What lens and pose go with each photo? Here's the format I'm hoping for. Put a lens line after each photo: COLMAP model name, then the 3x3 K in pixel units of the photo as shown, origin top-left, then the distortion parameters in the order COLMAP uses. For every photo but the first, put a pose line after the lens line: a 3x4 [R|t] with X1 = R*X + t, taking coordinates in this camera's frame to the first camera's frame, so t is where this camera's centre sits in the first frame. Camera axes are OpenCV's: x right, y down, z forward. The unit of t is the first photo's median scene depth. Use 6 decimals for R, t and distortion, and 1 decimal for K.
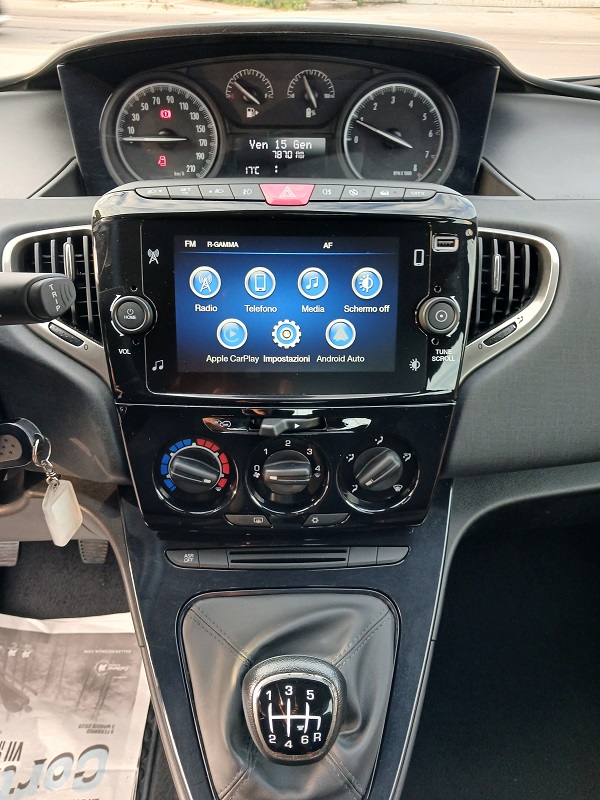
lens RADIAL K [[629.1, 0, 301.6], [0, 629.1, 410.3], [0, 0, 1]] dist [0.019250, -0.039376]
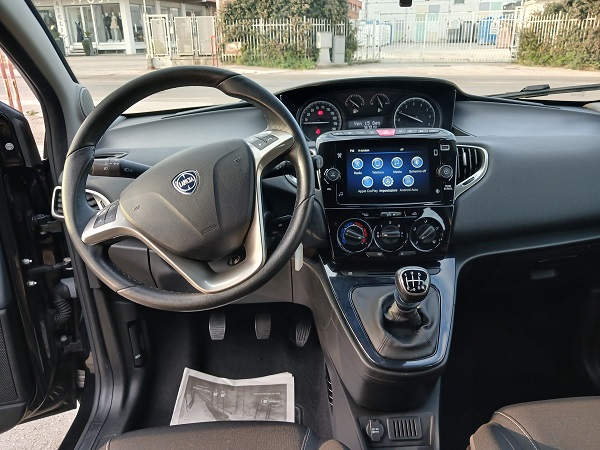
lens RADIAL K [[471.8, 0, 303.6], [0, 471.8, 227.4], [0, 0, 1]] dist [0.019250, -0.039376]
pose [[0.999256, -0.031641, -0.022056, -0.327330], [0.025388, 0.970087, -0.241425, 0.516027], [0.029036, 0.240686, 0.970169, -0.863423]]
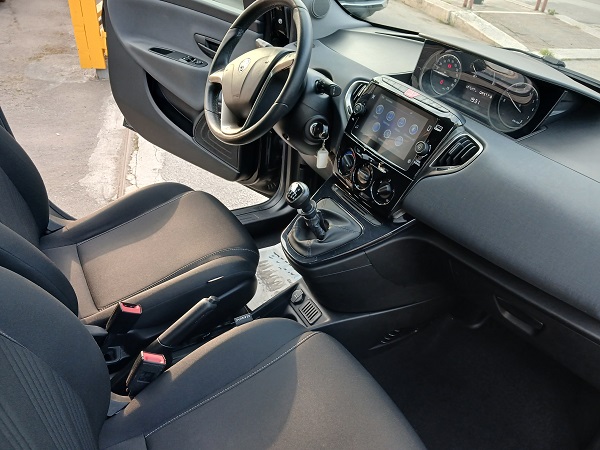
lens RADIAL K [[464.5, 0, 300.0], [0, 464.5, 225.0], [0, 0, 1]] dist [0.011544, -0.002941]
pose [[0.474360, 0.524878, -0.706743, 1.518427], [-0.576282, 0.792039, 0.201430, 0.017967], [0.665494, 0.311733, 0.678189, -0.637863]]
